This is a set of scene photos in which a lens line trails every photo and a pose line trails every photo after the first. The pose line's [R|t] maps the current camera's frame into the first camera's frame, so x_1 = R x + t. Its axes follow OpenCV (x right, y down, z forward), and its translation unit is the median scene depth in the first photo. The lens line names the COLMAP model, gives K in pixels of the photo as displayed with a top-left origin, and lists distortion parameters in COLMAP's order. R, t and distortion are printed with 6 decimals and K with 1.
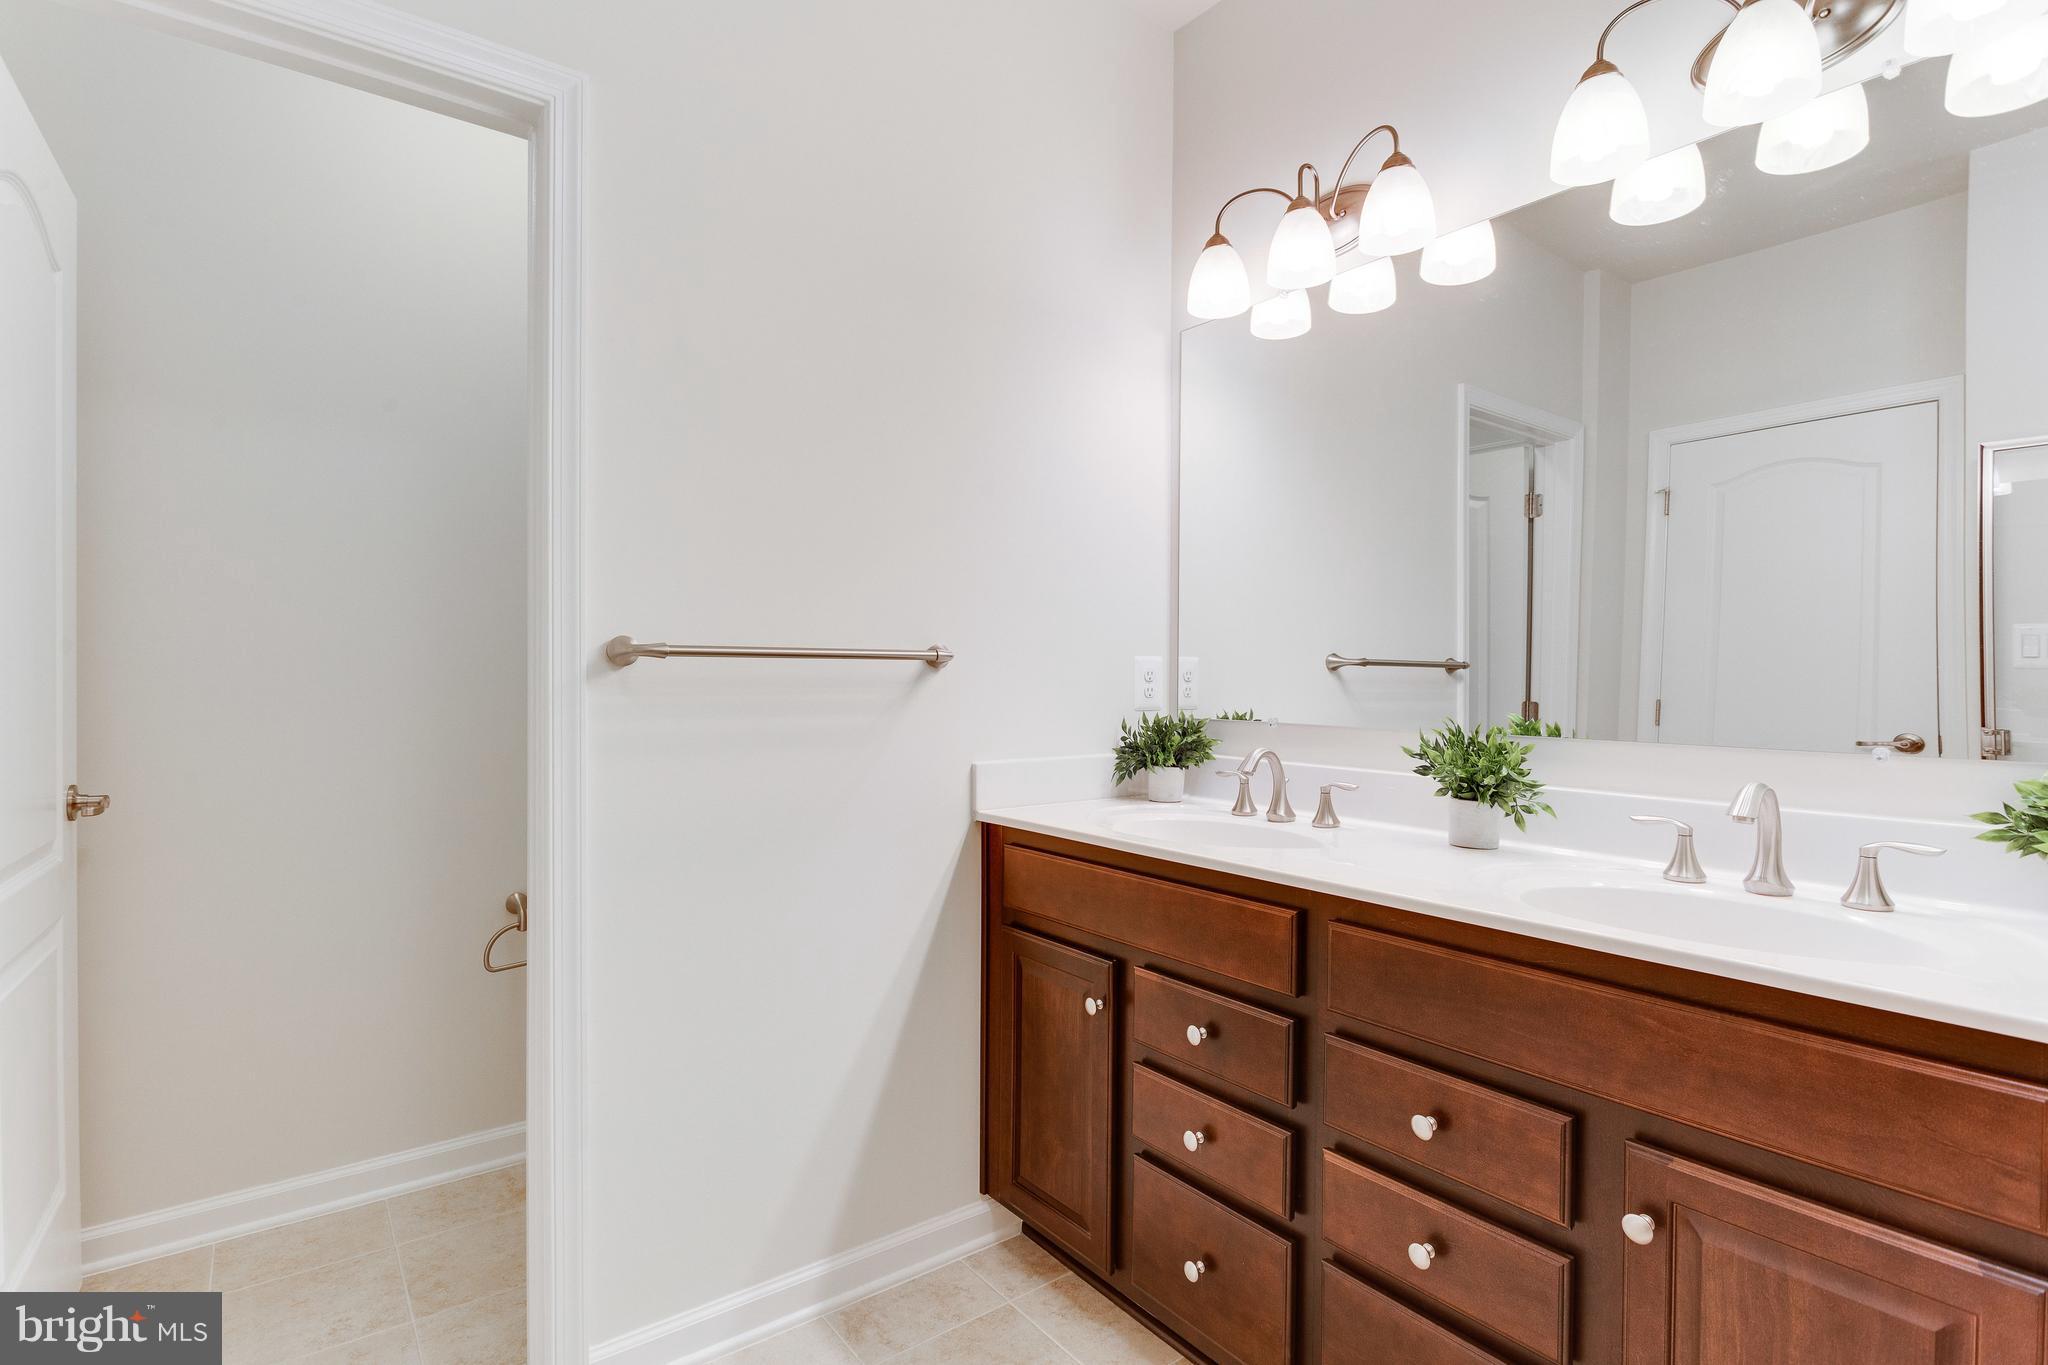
lens RADIAL K [[1008.7, 0, 1028.7], [0, 1008.7, 692.3], [0, 0, 1]] dist [0.006126, -0.001700]
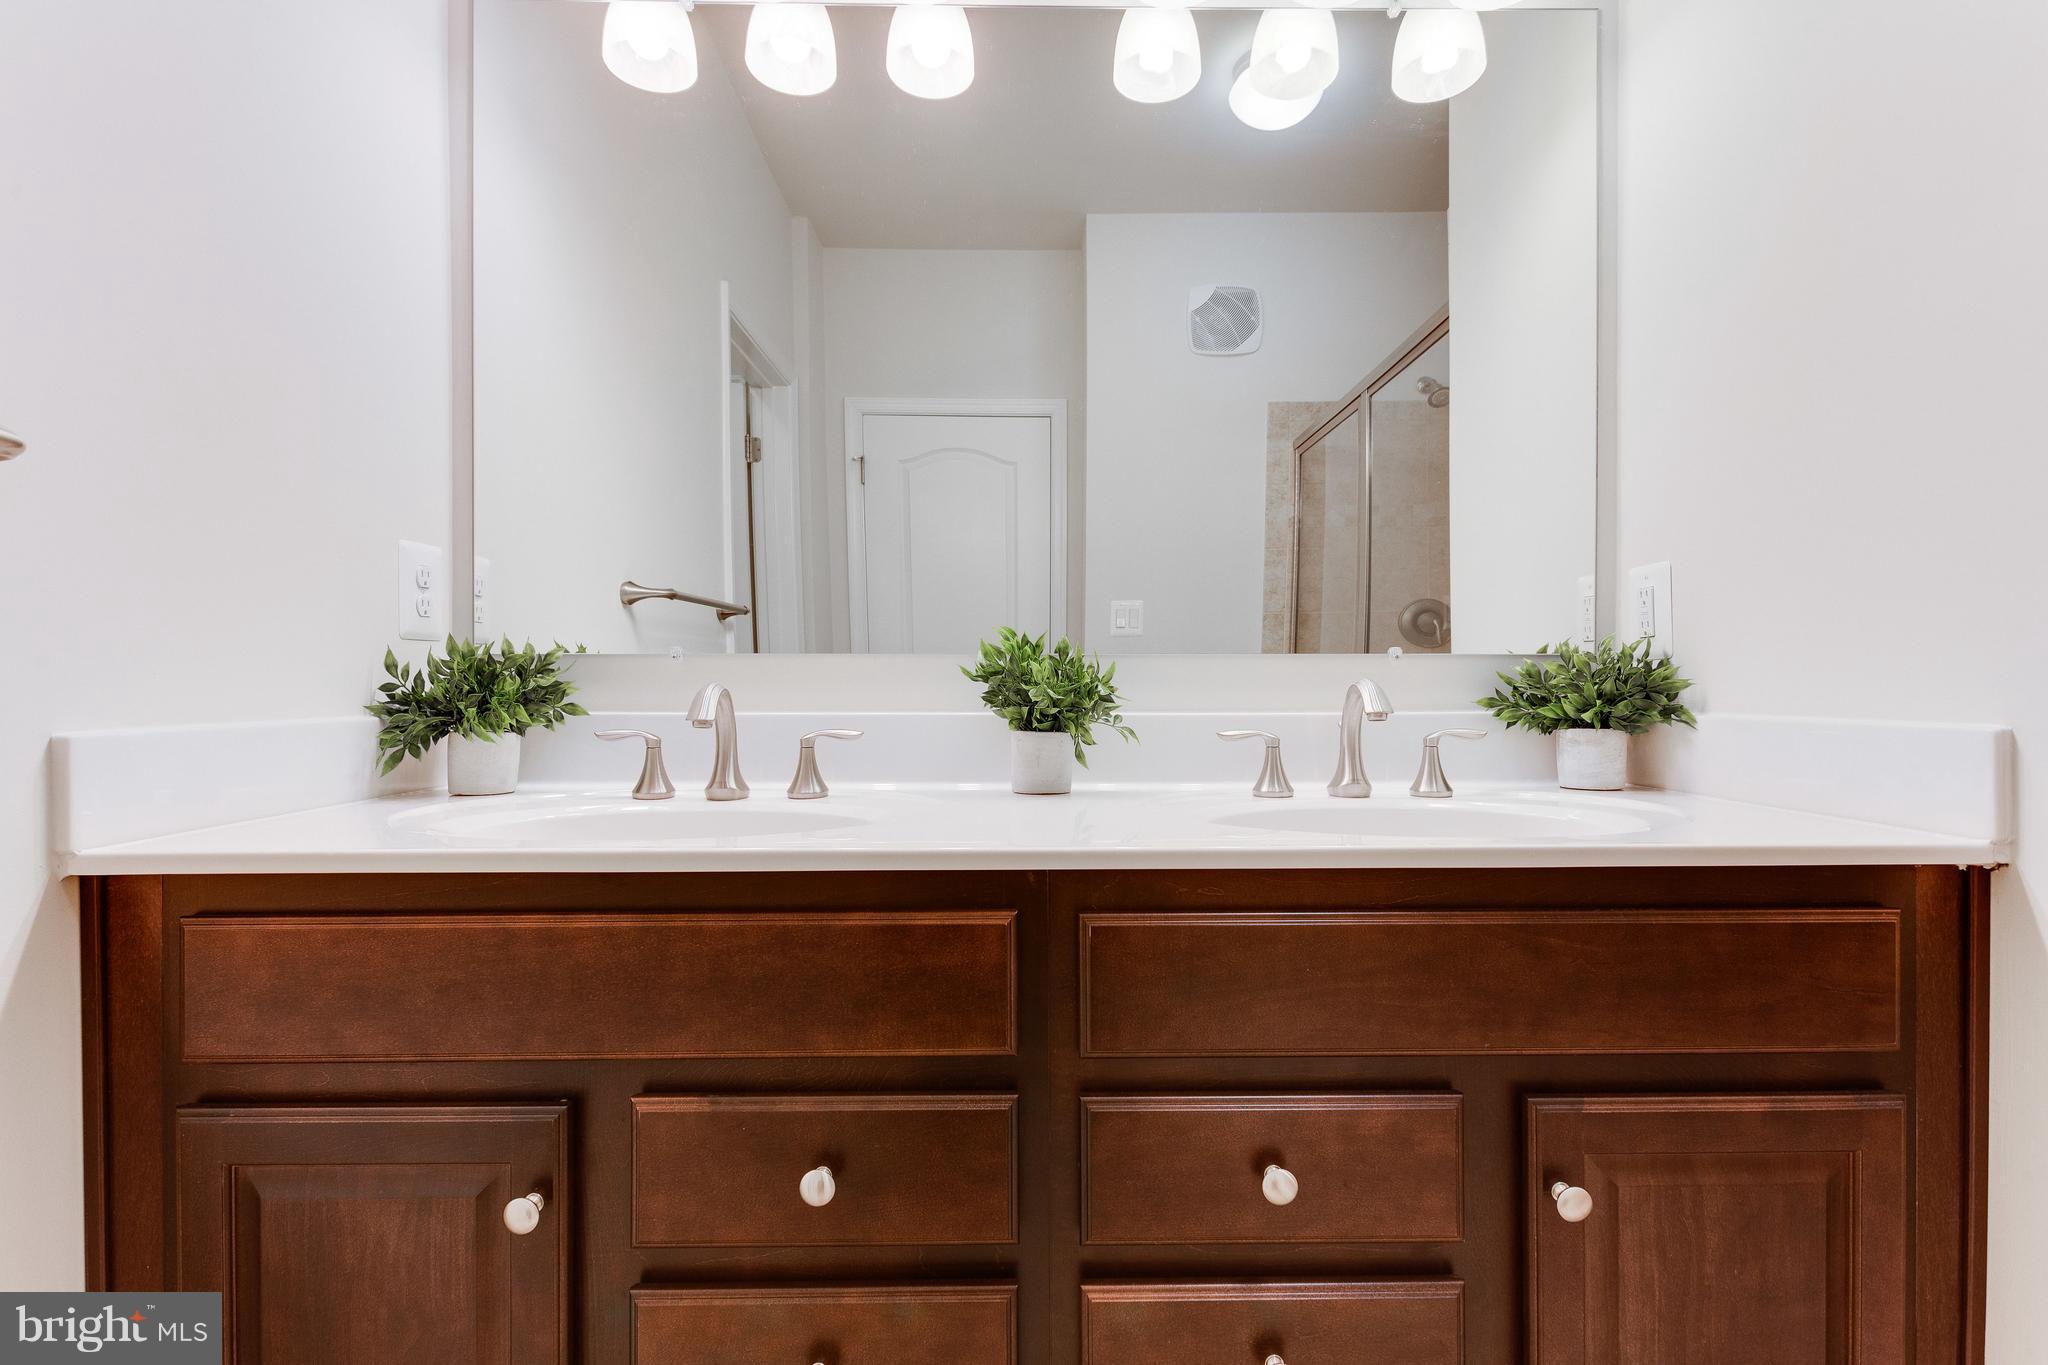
lens RADIAL K [[1008.7, 0, 1069.8], [0, 1008.7, 684.7], [0, 0, 1]] dist [0.006126, -0.001700]
pose [[0.592654, -0.015645, 0.805305, -0.148269], [0.019000, 0.999805, 0.005441, 0.057554], [-0.805233, 0.012076, 0.592835, 0.456050]]
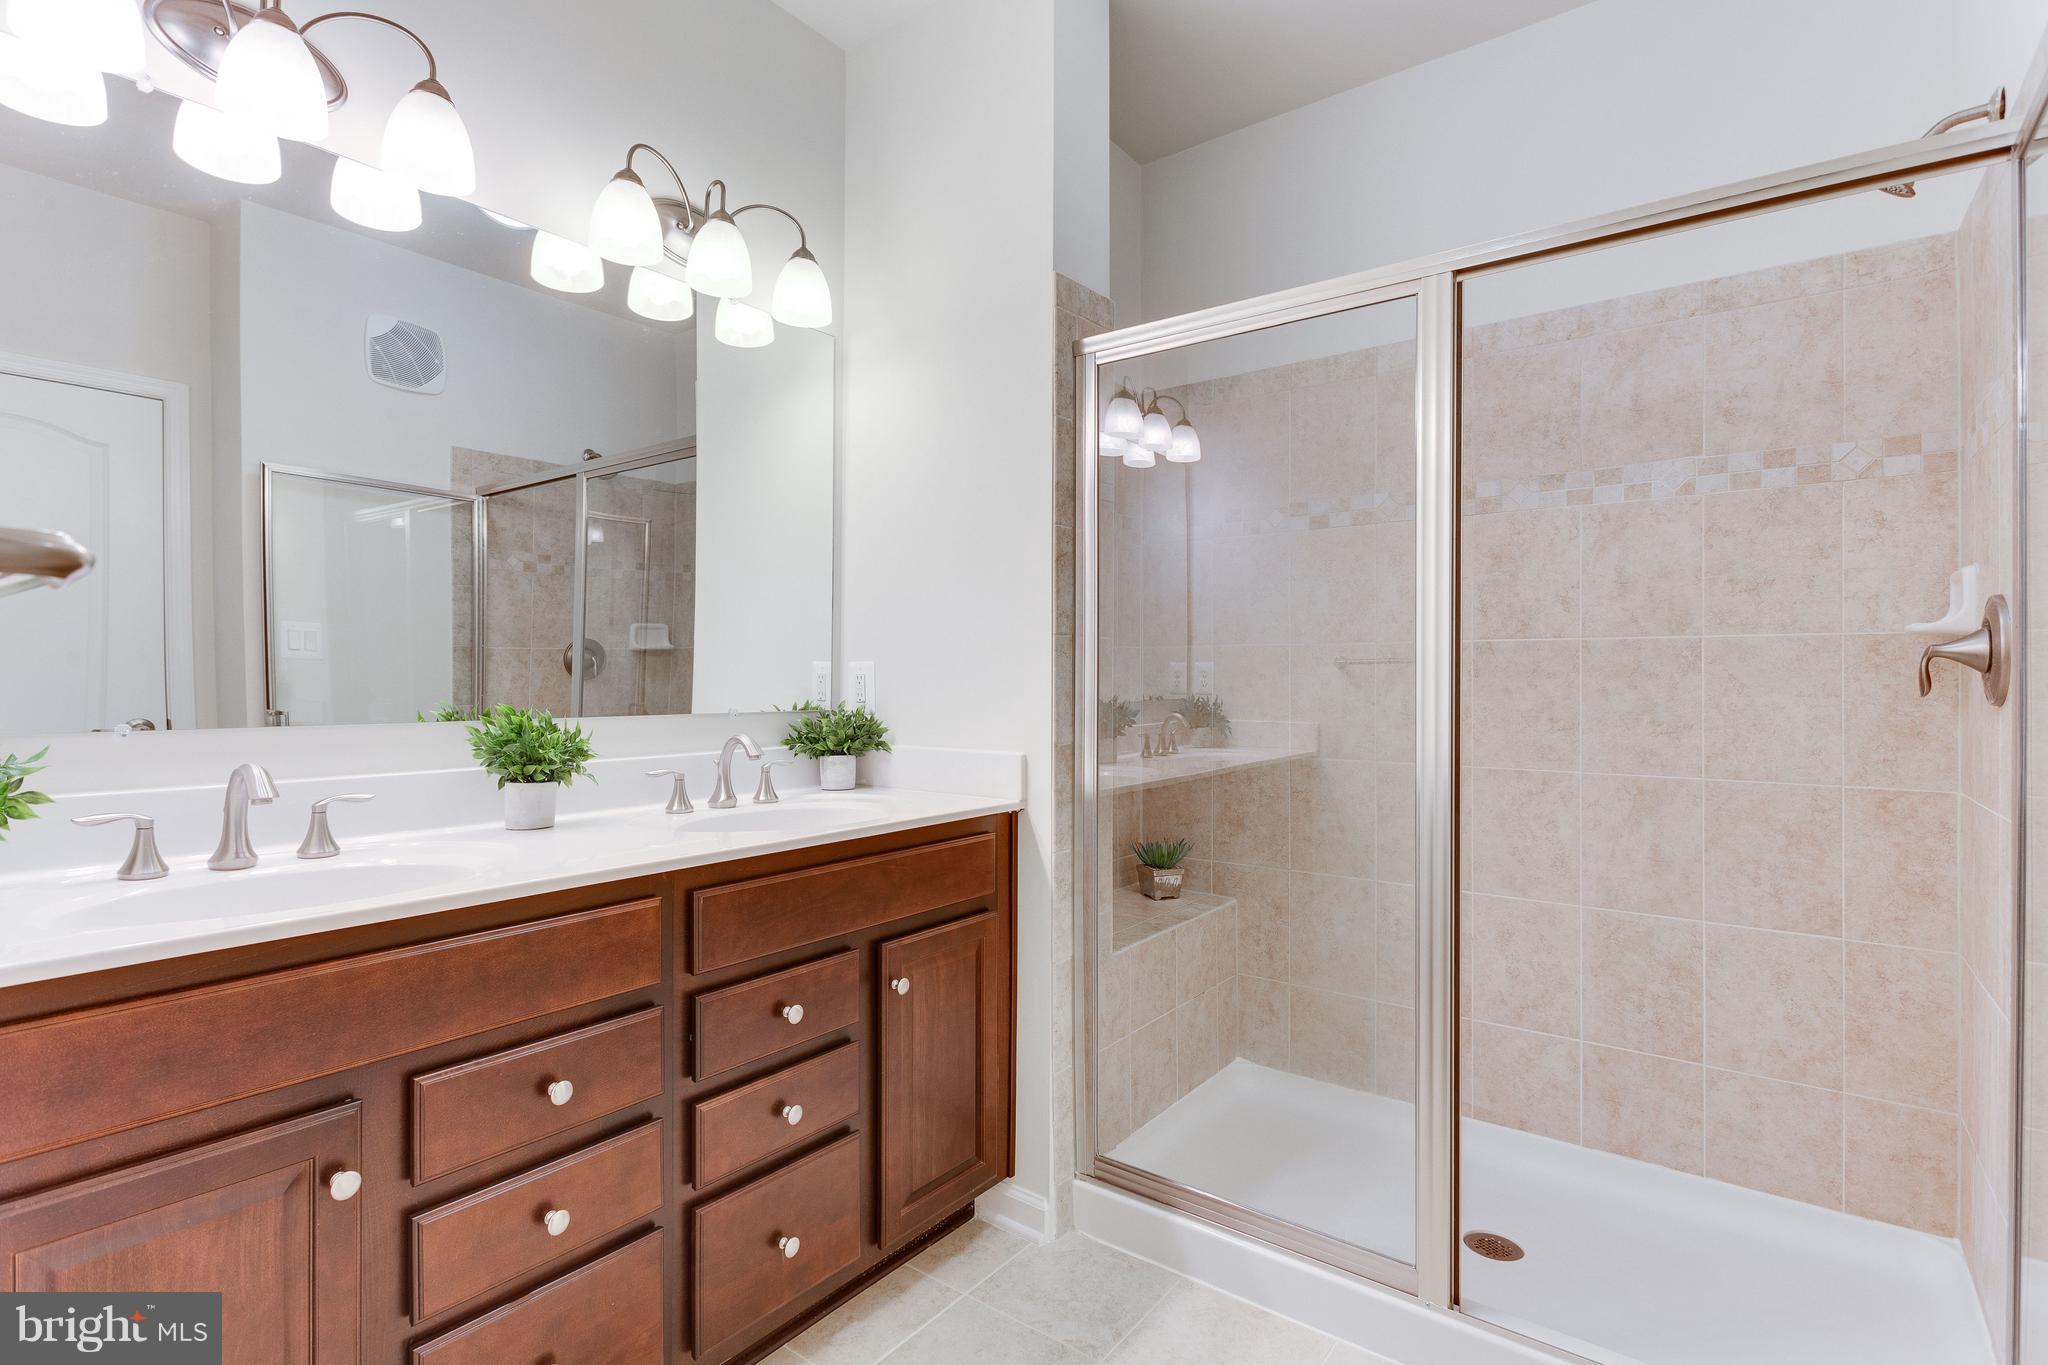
lens RADIAL K [[1008.7, 0, 1036.9], [0, 1008.7, 680.6], [0, 0, 1]] dist [0.006126, -0.001700]
pose [[-0.285950, -0.025384, 0.957908, -0.595969], [-0.003538, 0.999670, 0.025434, -0.020318], [-0.958238, 0.003883, -0.285945, 0.688404]]
